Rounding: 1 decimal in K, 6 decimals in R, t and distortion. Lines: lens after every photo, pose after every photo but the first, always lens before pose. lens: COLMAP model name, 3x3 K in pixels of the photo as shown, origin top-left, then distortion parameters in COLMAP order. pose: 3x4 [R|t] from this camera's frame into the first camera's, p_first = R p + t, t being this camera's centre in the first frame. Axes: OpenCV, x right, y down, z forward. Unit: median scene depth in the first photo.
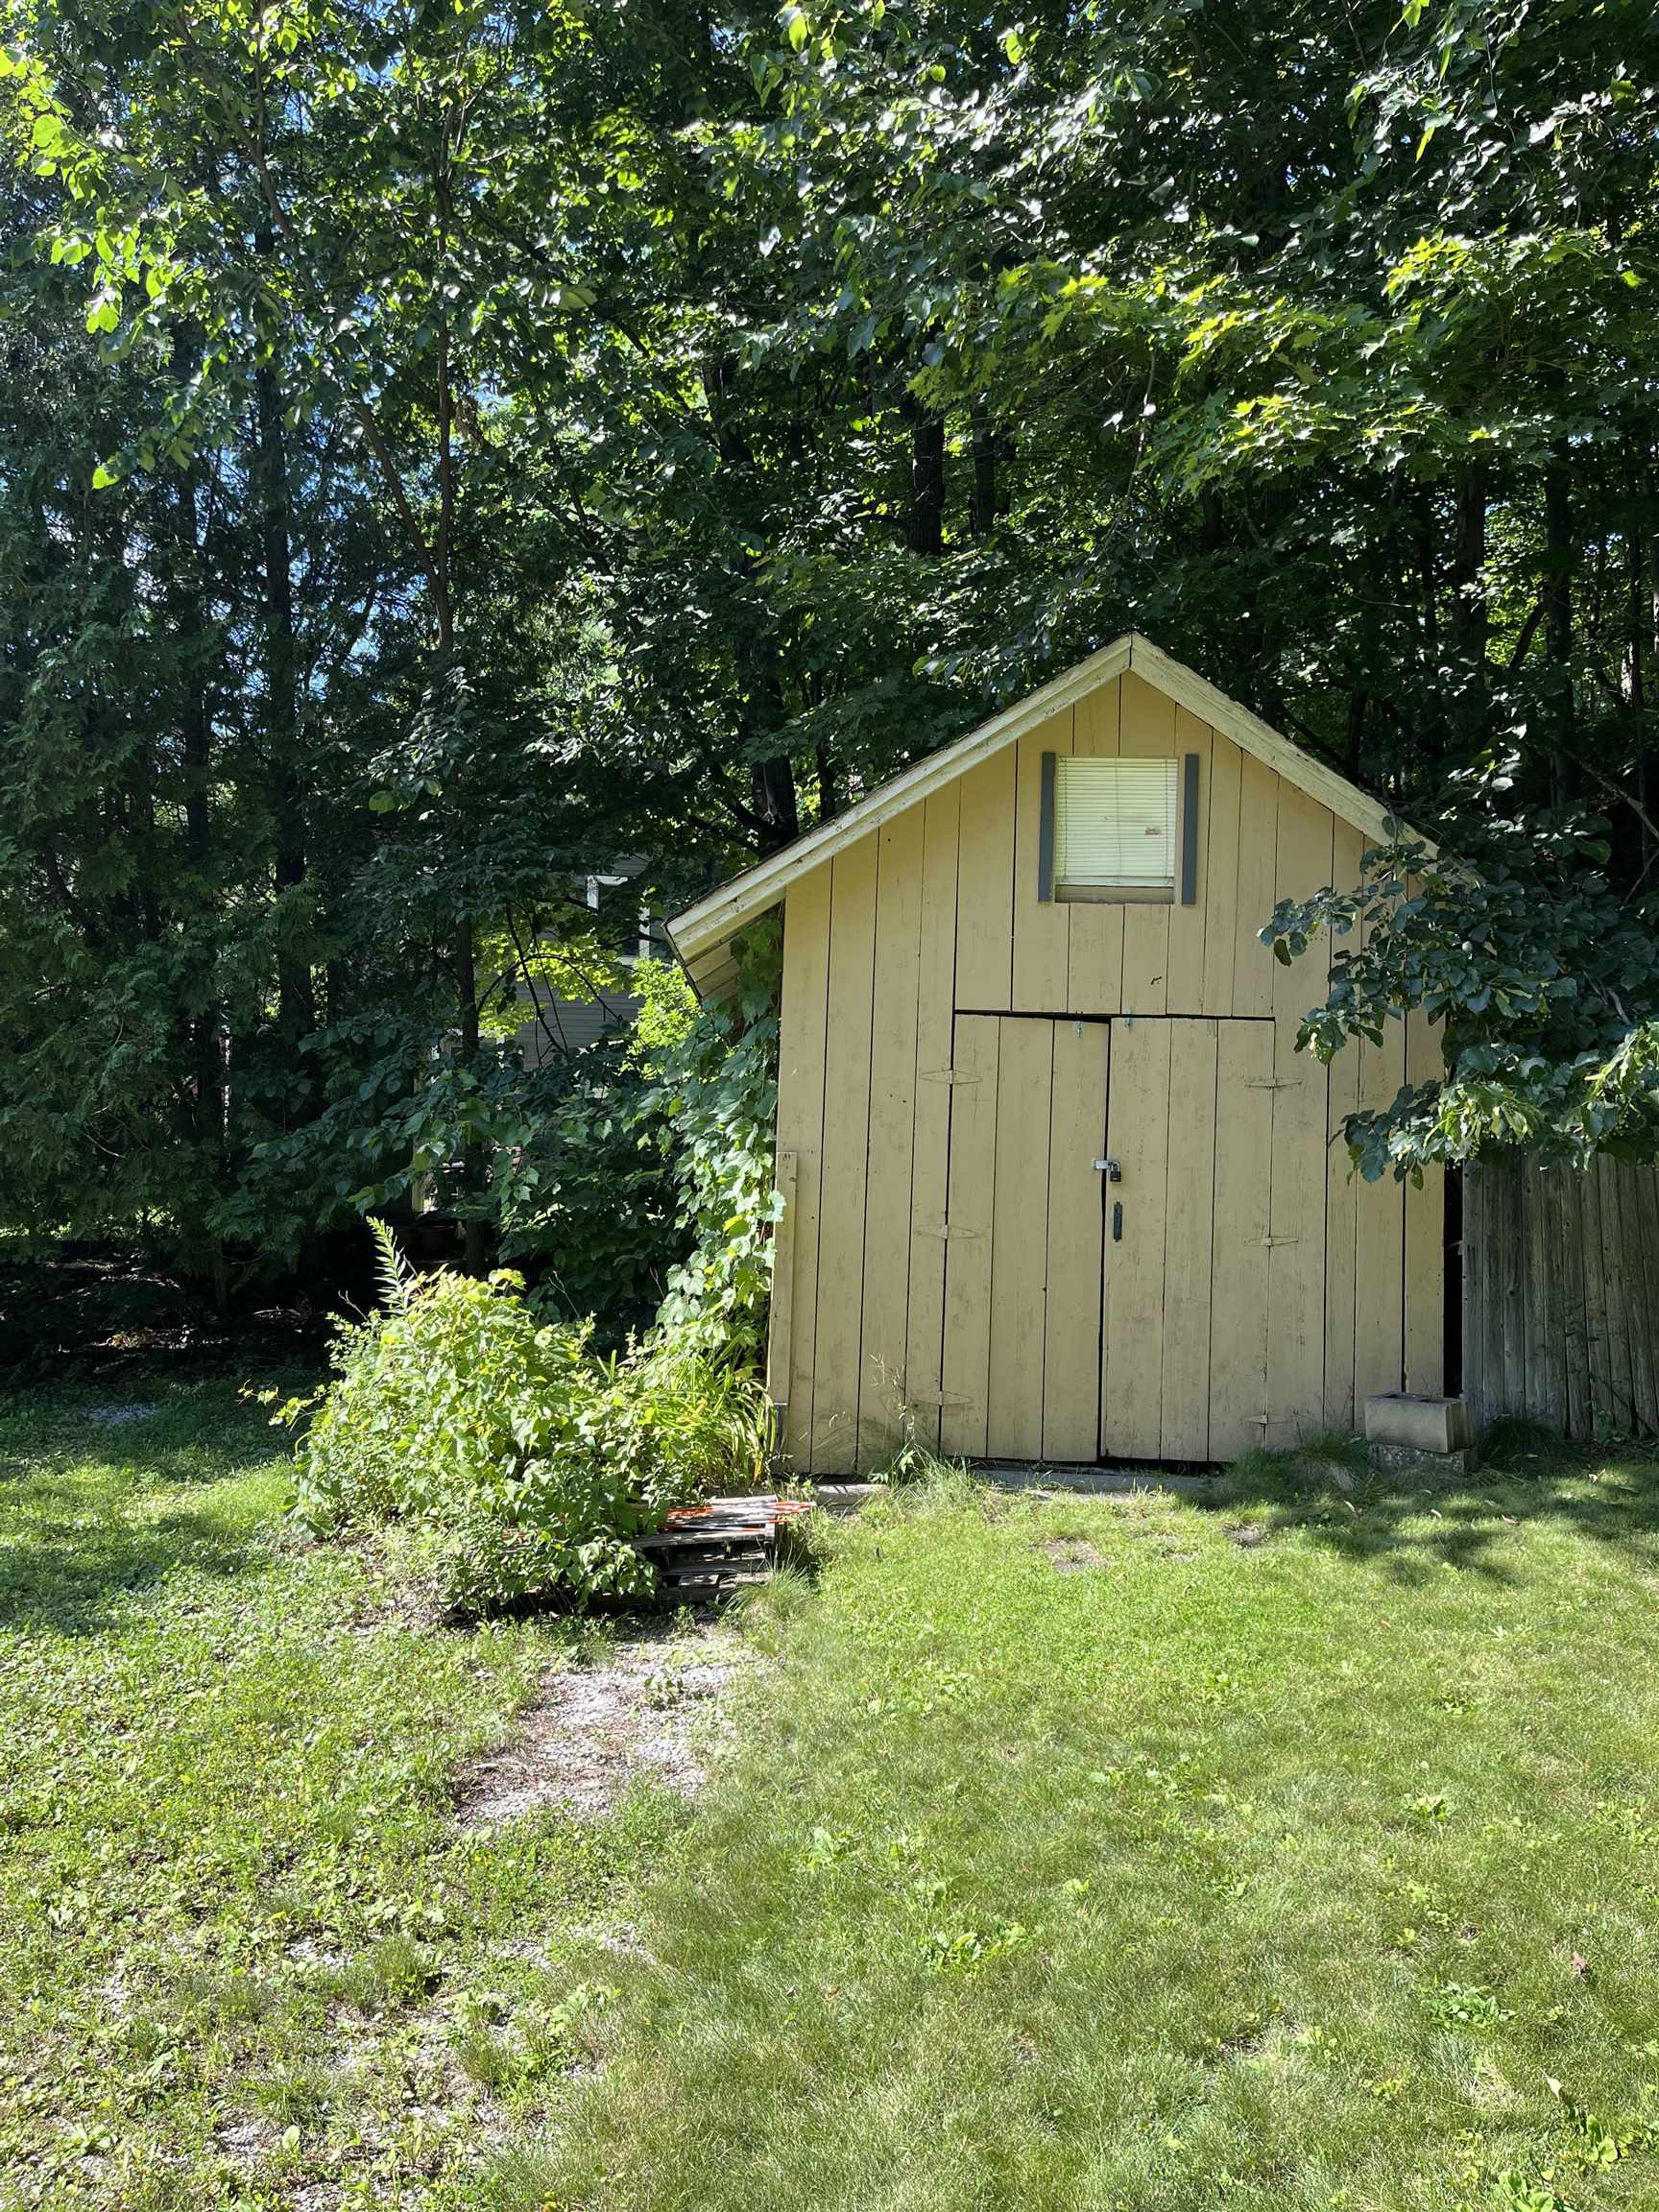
lens RADIAL K [[1668.4, 0, 825.9], [0, 1668.4, 1125.6], [0, 0, 1]] dist [0.088984, -0.117607]
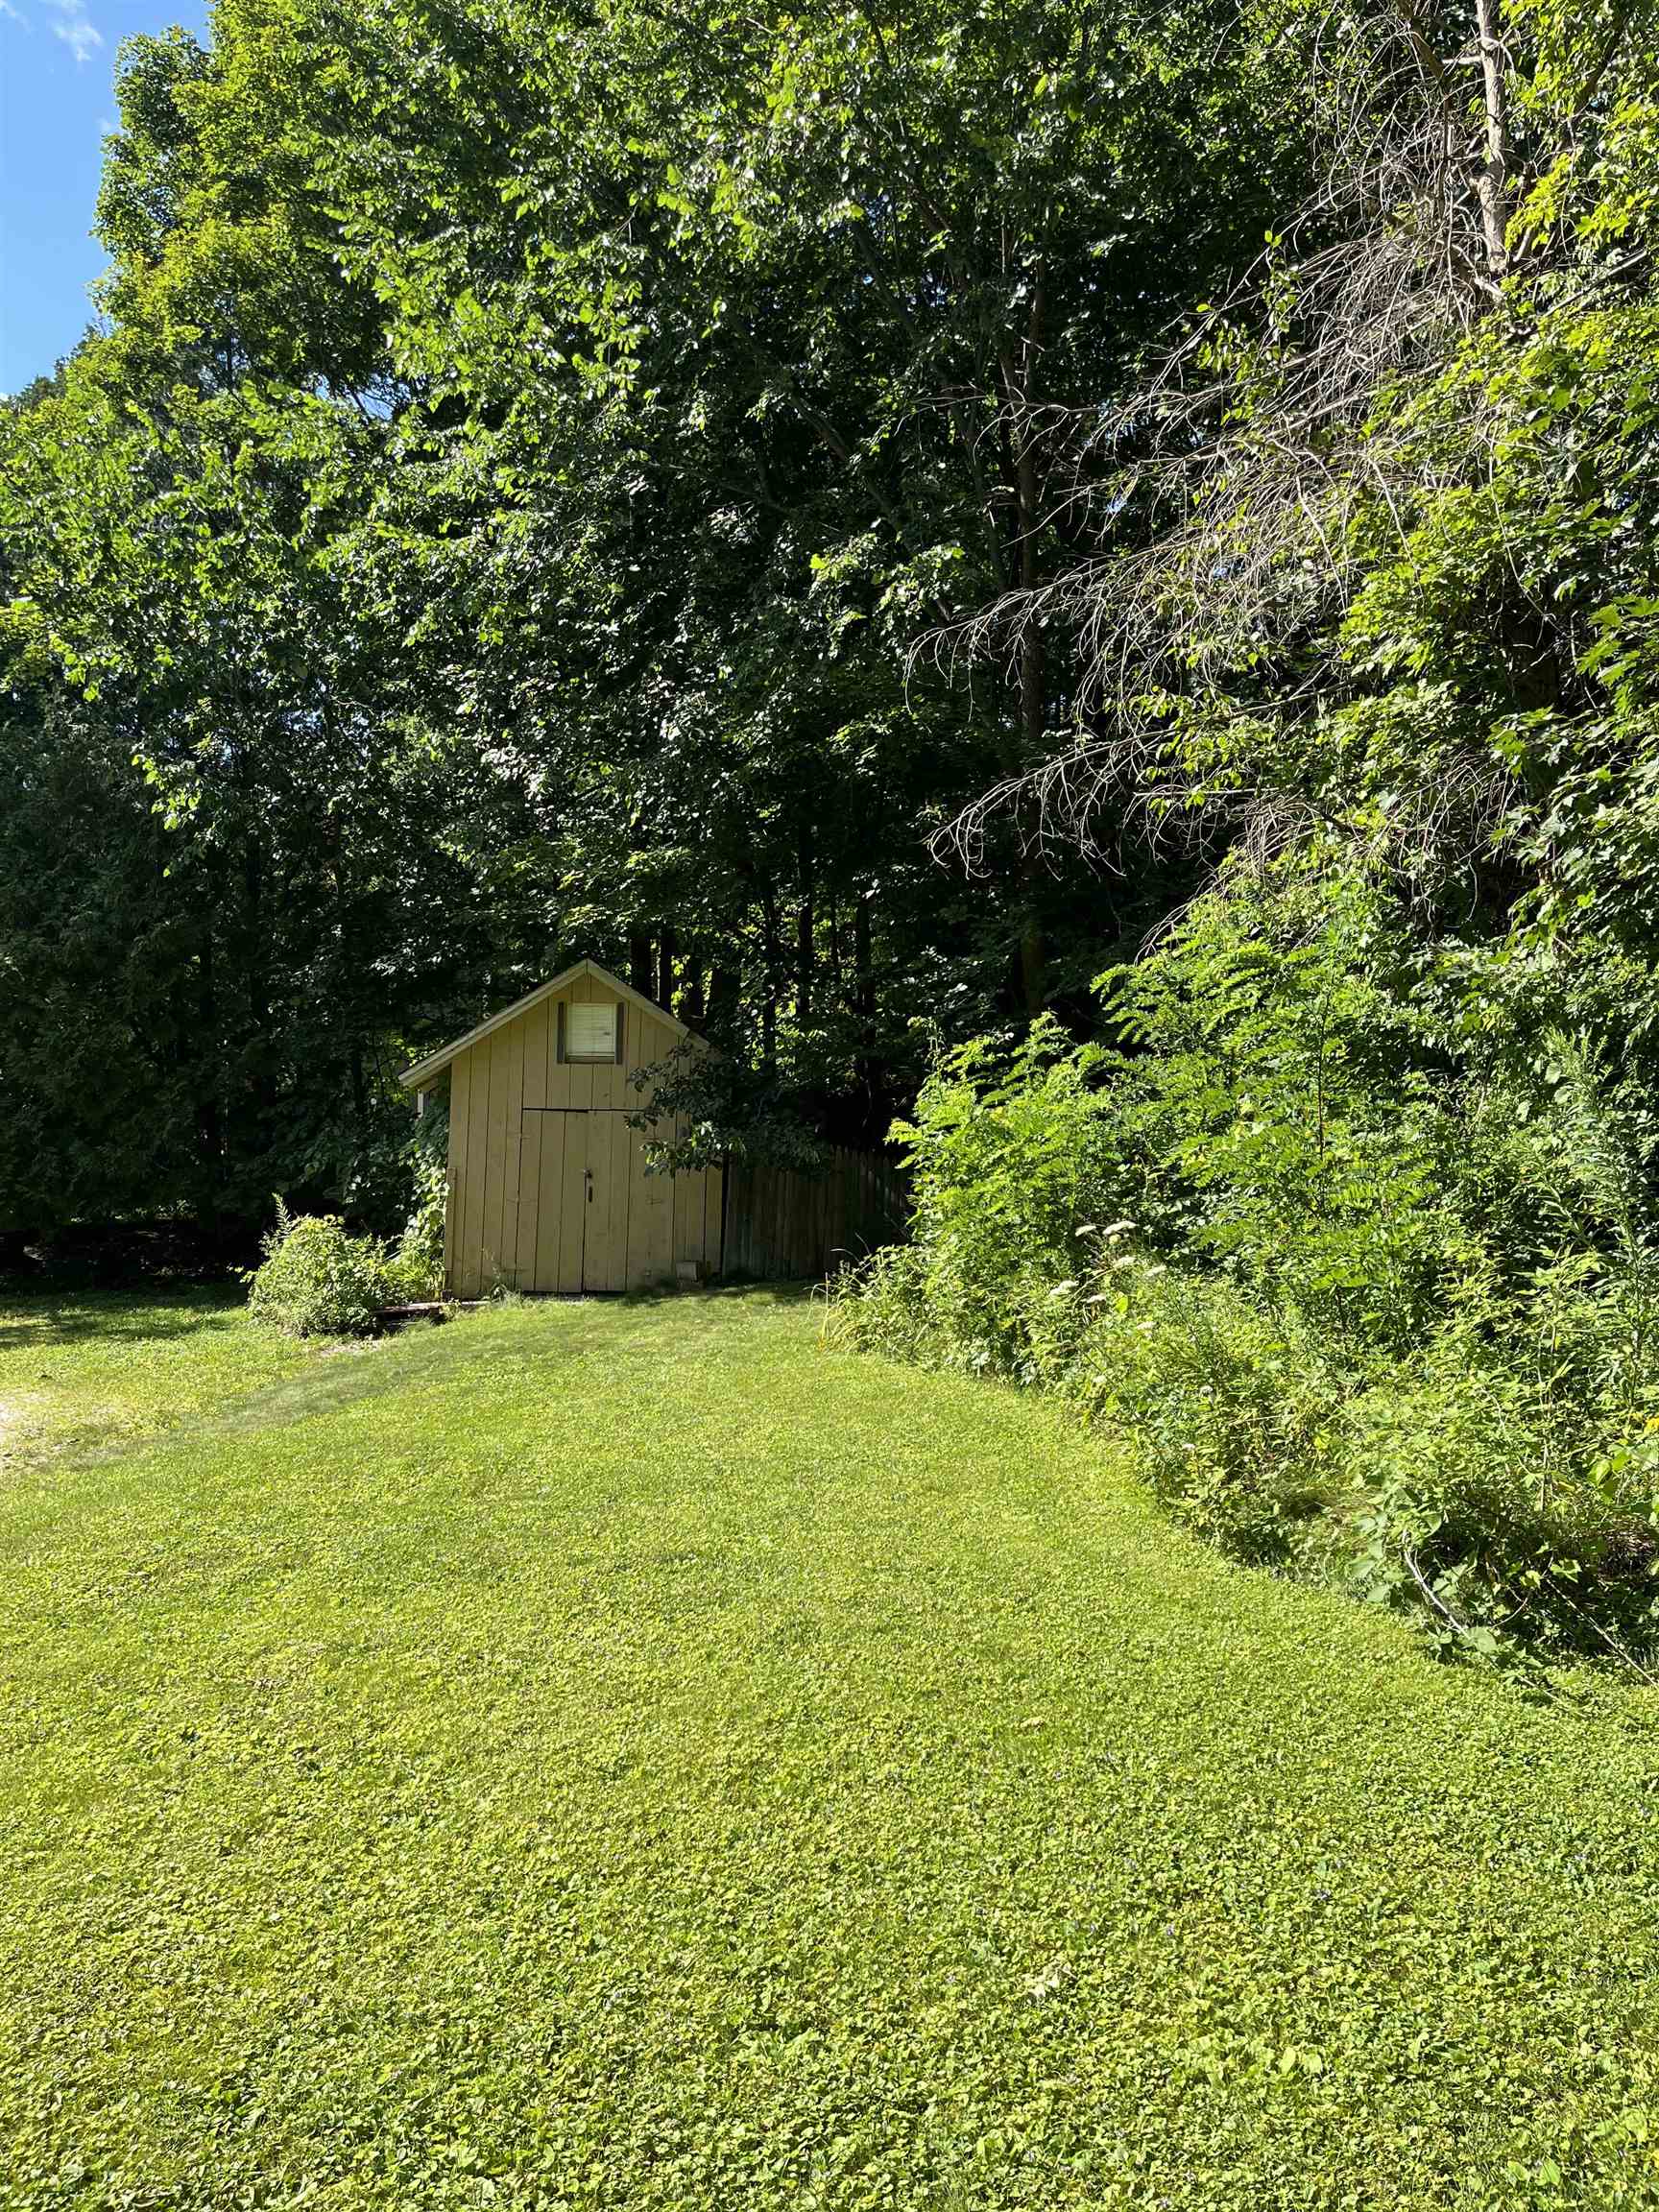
lens RADIAL K [[1668.4, 0, 813.9], [0, 1668.4, 1089.0], [0, 0, 1]] dist [0.088984, -0.117607]
pose [[0.999956, -0.009300, -0.001006, 0.505549], [0.009270, 0.999615, -0.026136, -0.029503], [0.001249, 0.026126, 0.999658, -1.441270]]
